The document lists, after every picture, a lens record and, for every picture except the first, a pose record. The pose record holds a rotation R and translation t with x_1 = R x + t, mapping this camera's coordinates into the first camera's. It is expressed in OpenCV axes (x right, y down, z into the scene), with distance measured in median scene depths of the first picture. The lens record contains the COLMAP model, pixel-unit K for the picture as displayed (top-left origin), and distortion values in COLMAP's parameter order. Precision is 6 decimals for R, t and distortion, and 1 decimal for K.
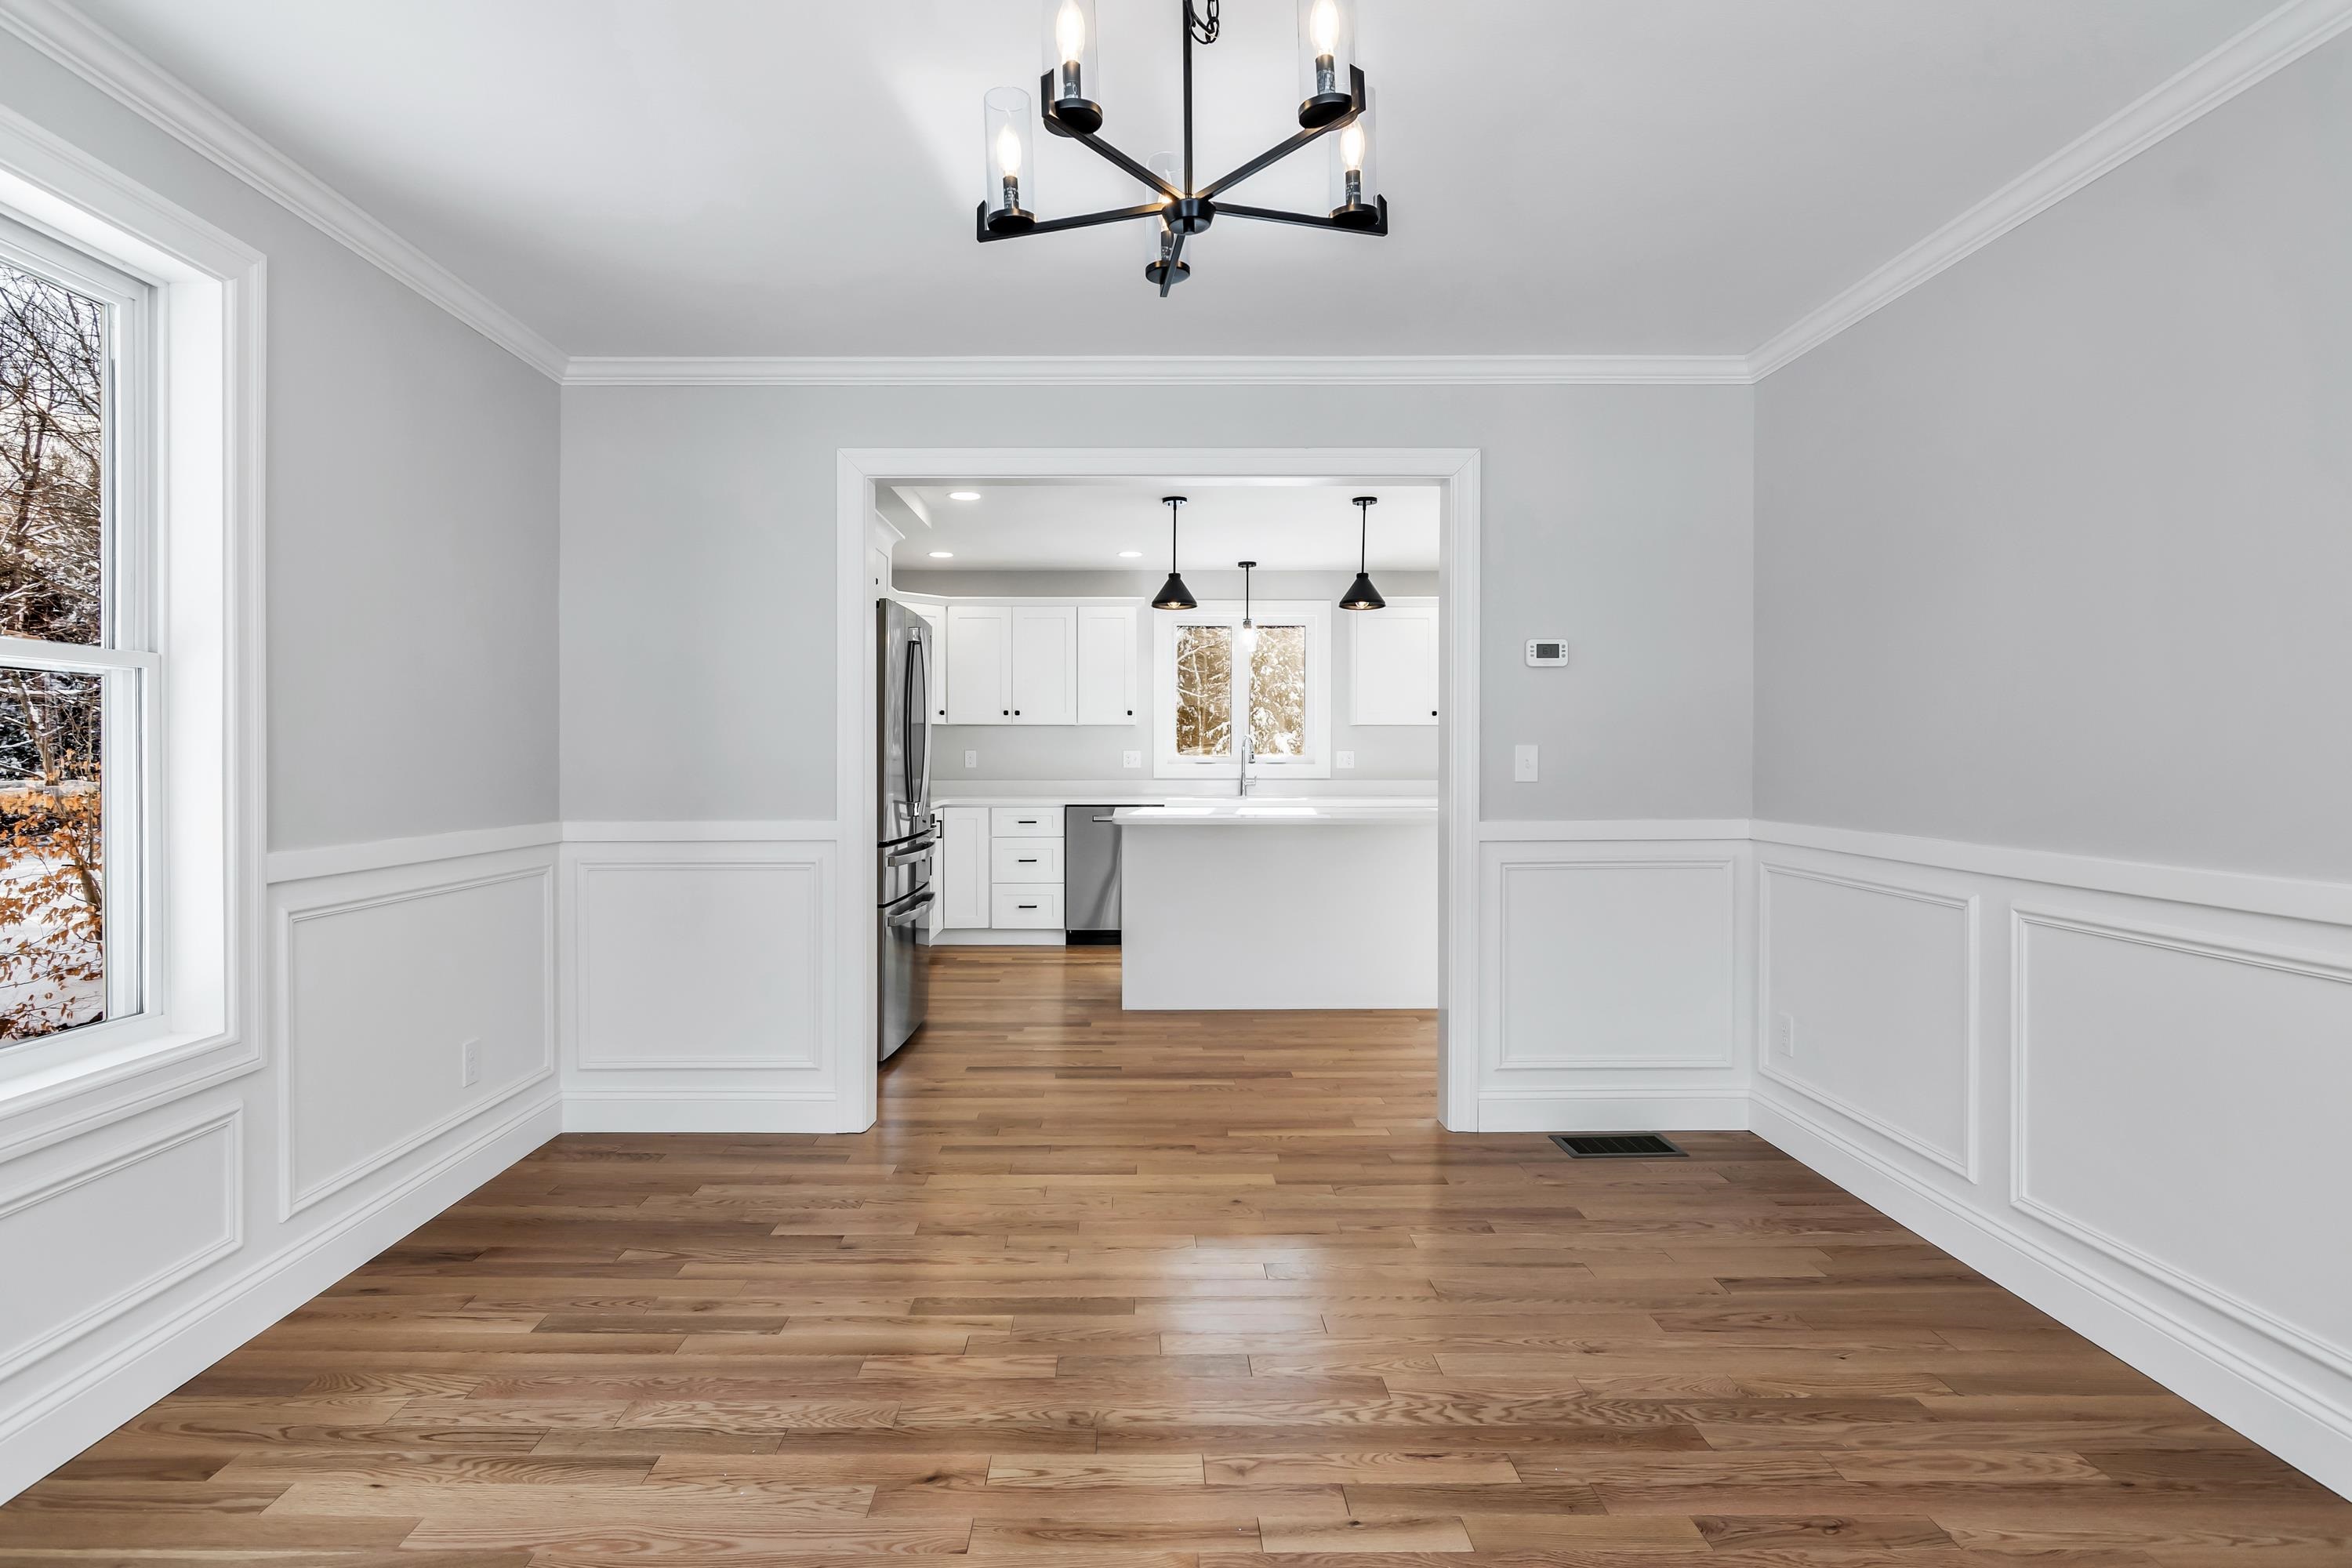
lens RADIAL K [[1193.2, 0, 1176.7], [0, 1193.2, 768.0], [0, 0, 1]] dist [0.000803, 0.000811]
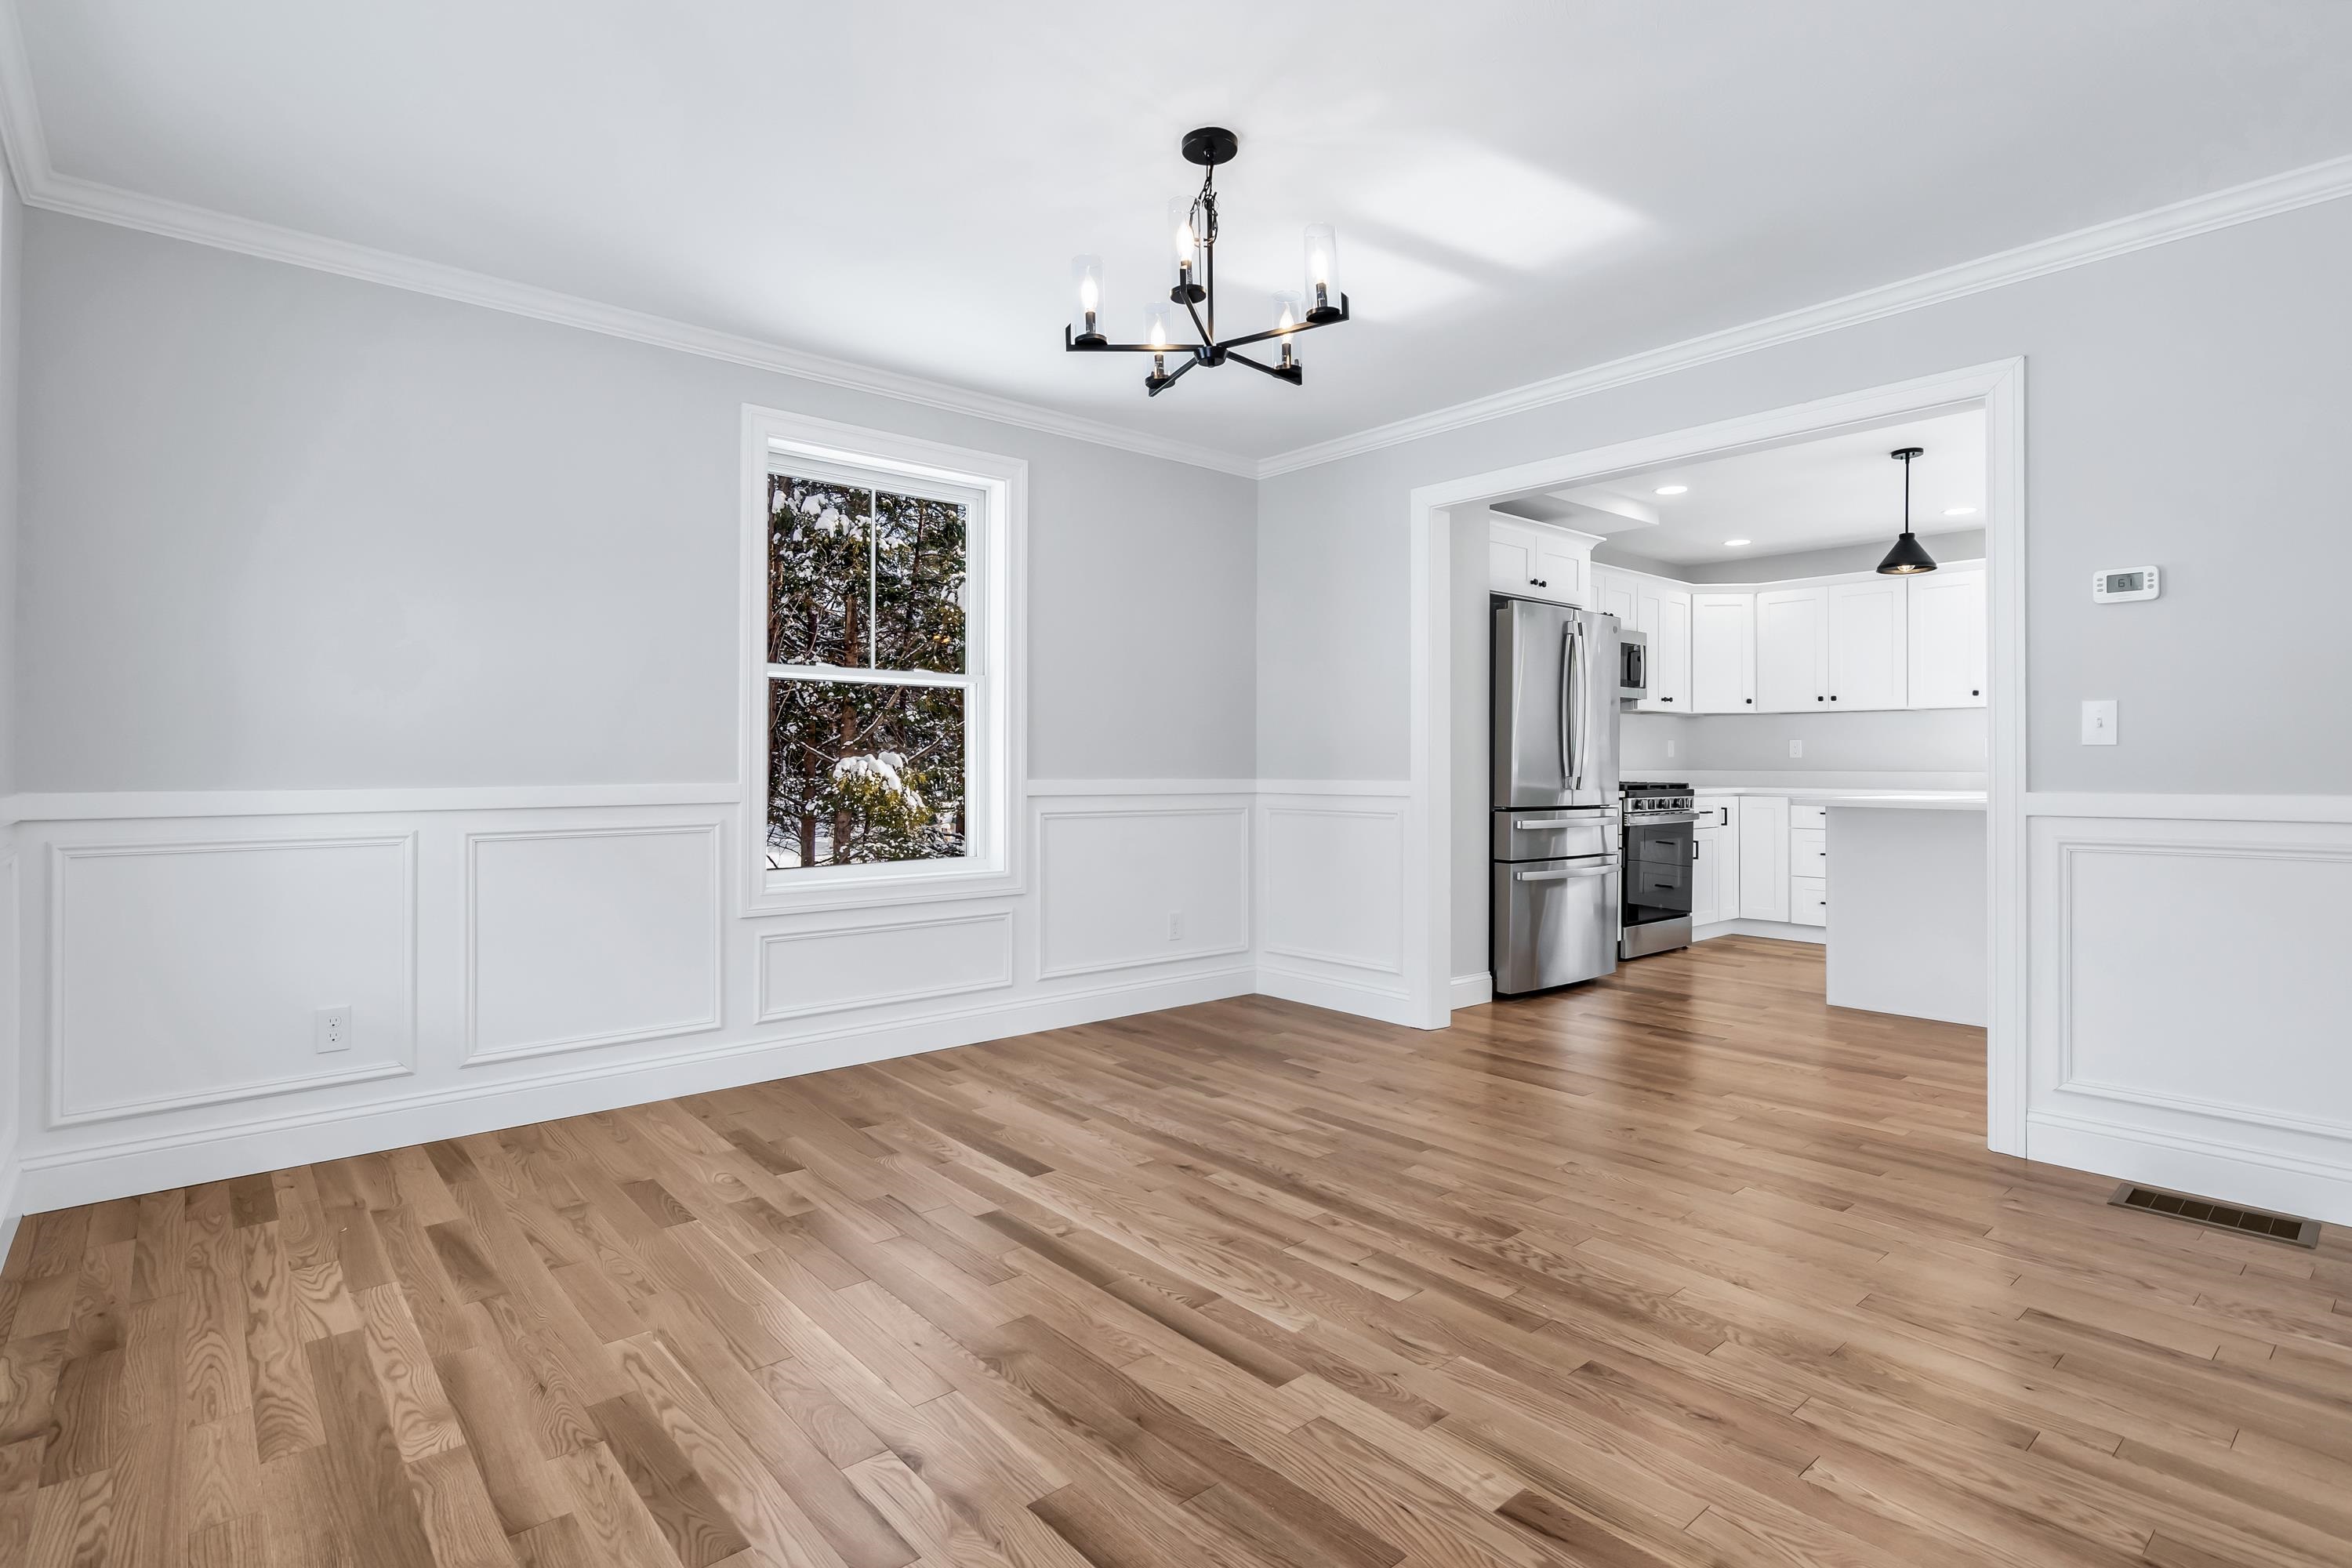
lens RADIAL K [[1193.2, 0, 1158.9], [0, 1193.2, 777.1], [0, 0, 1]] dist [0.000803, 0.000811]
pose [[0.635310, 0.009035, -0.772205, 0.807223], [-0.010355, 0.999941, 0.003180, 0.058541], [0.772188, 0.005976, 0.635366, -0.029278]]
